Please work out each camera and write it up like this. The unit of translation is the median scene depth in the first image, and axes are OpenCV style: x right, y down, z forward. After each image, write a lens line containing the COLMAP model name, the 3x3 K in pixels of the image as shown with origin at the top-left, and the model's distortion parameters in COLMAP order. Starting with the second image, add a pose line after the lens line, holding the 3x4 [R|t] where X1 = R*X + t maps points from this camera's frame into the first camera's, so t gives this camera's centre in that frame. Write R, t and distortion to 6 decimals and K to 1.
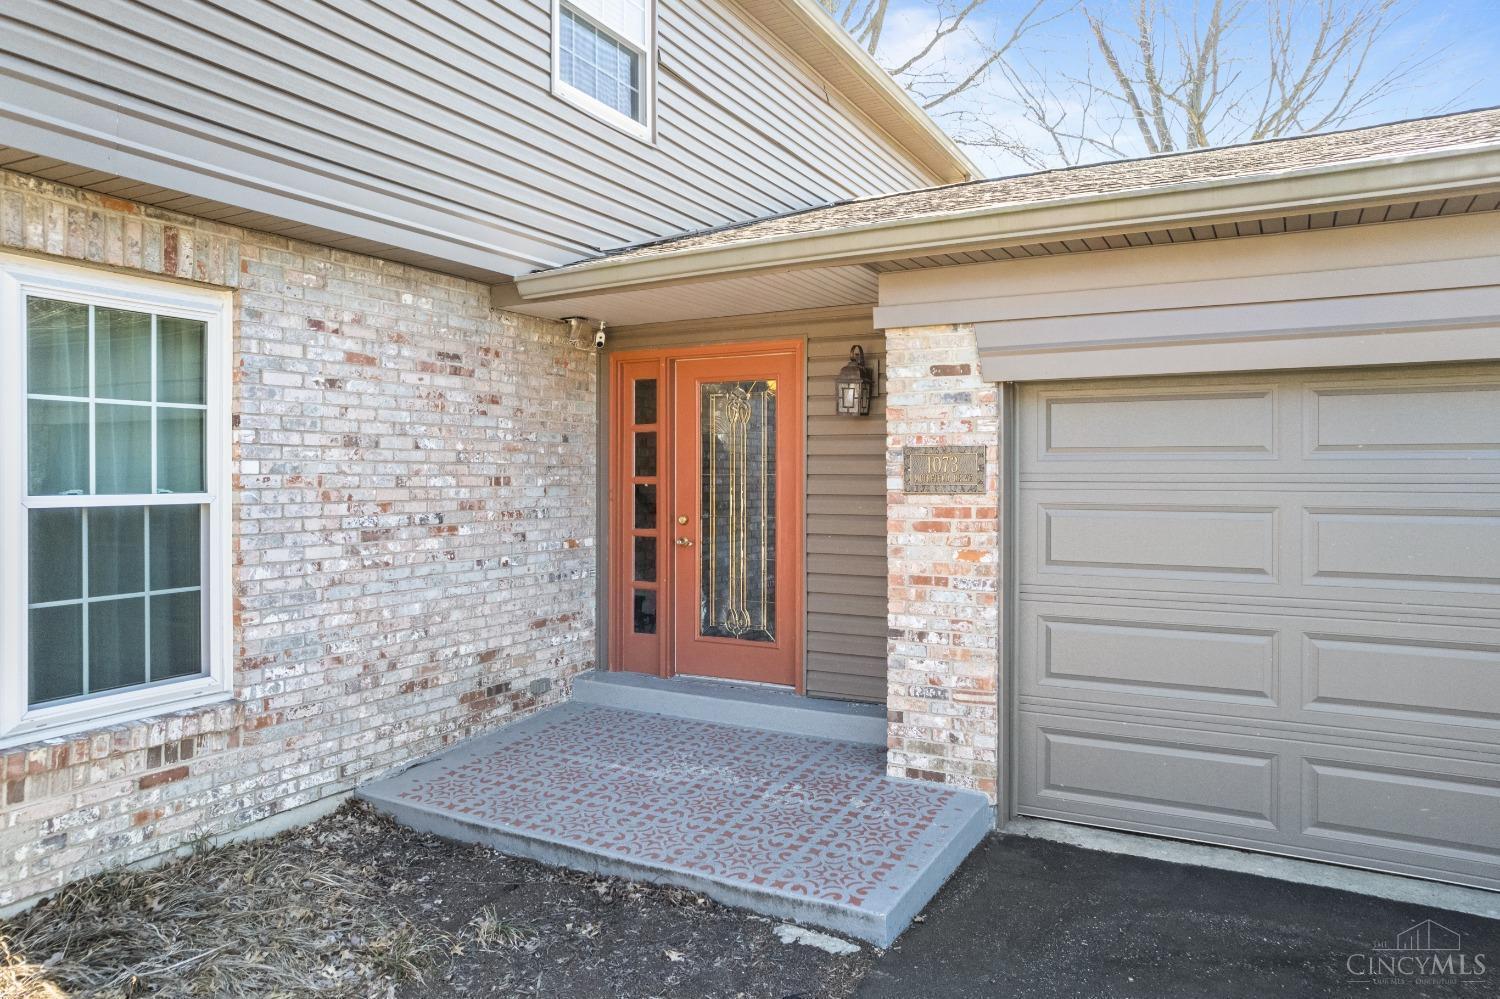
lens RADIAL K [[955.3, 0, 753.3], [0, 955.3, 469.0], [0, 0, 1]] dist [0.004553, 0.002226]
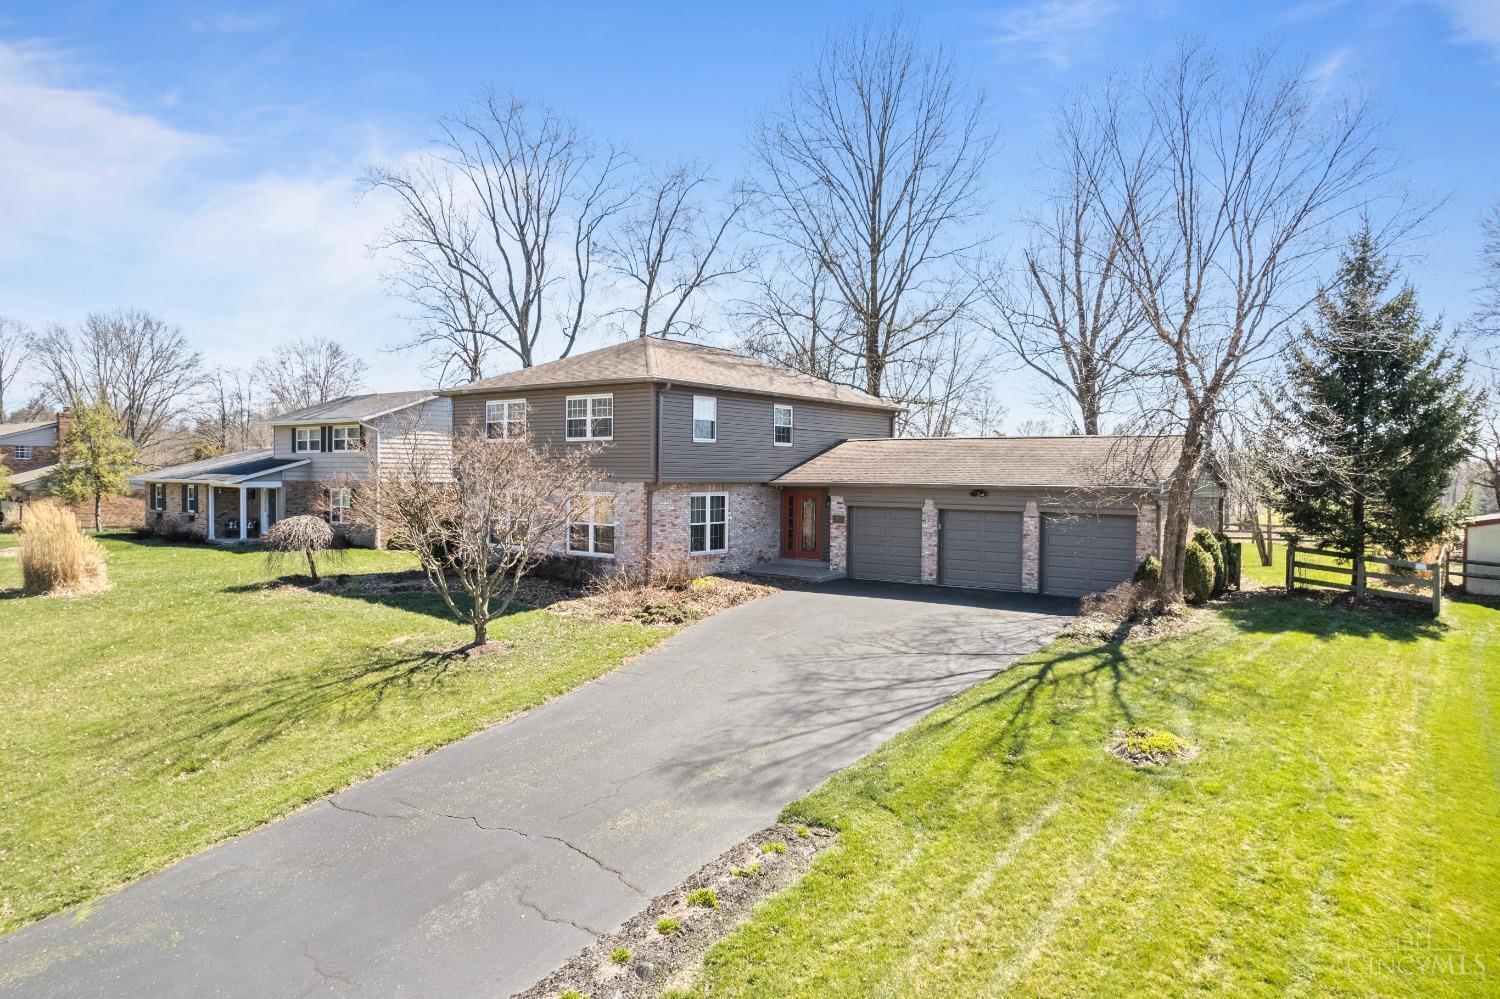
lens RADIAL K [[911.7, 0, 750.0], [0, 911.7, 499.5], [0, 0, 1]] dist [0.003963, 0.000076]
pose [[0.986594, 0.011968, -0.162753, 0.583717], [-0.007614, 0.999597, 0.027346, -0.278709], [0.163014, -0.025740, 0.986288, -4.810814]]
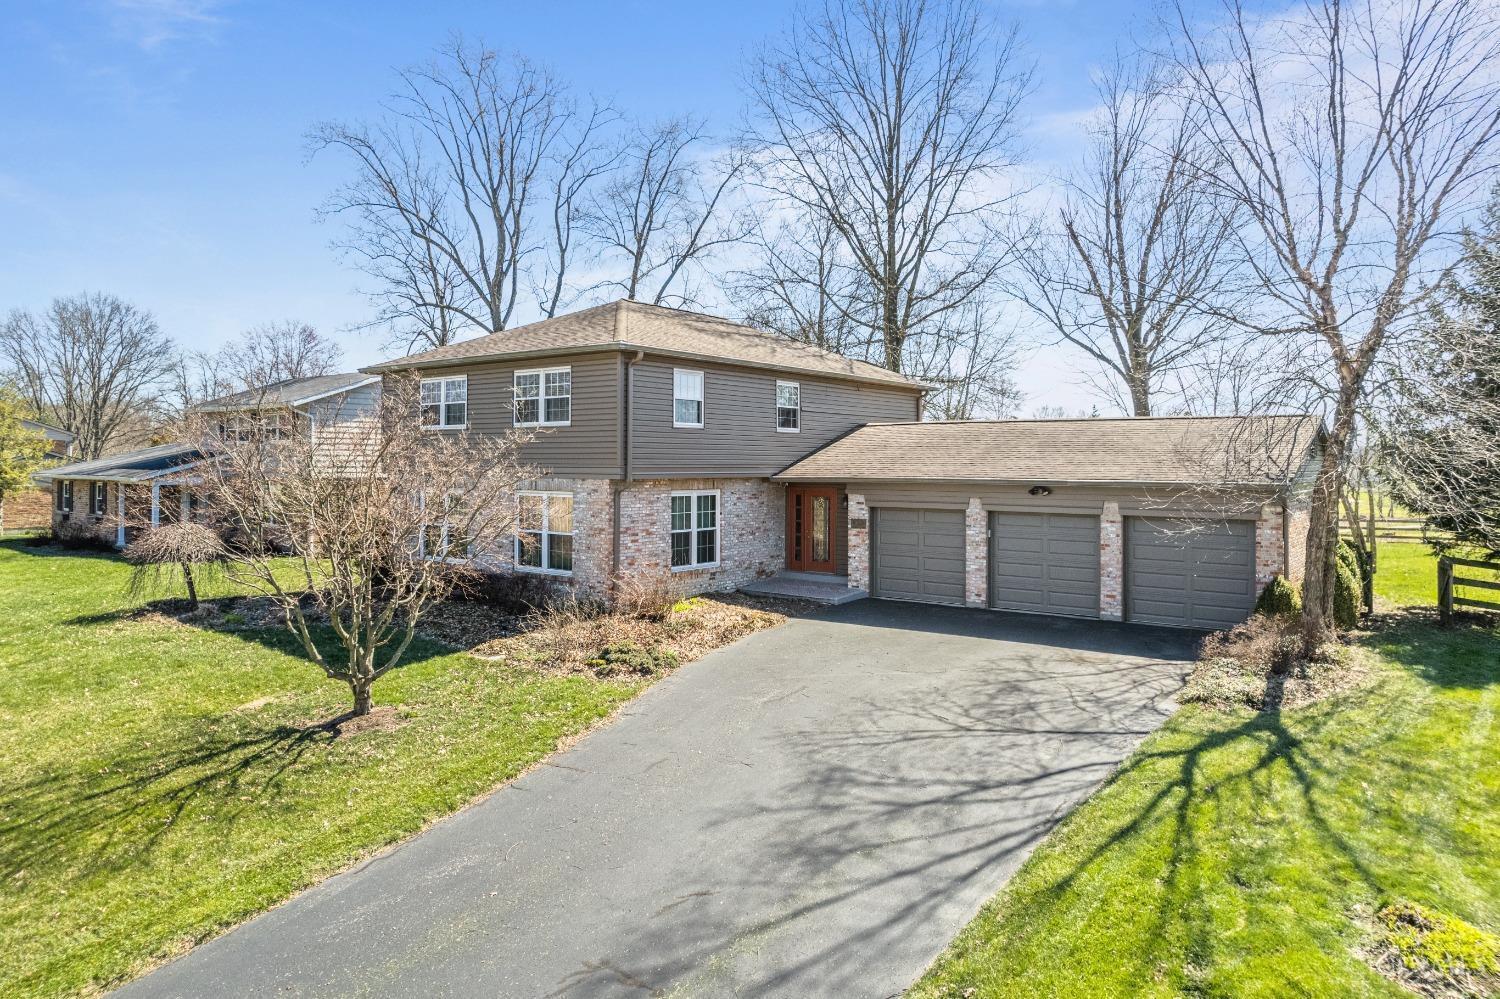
lens RADIAL K [[955.3, 0, 753.3], [0, 955.3, 469.0], [0, 0, 1]] dist [0.004553, 0.002226]
pose [[0.986648, 0.002705, -0.162844, 0.457359], [-0.001861, 0.999984, 0.005341, -0.299206], [0.162856, -0.004966, 0.986637, -3.848202]]
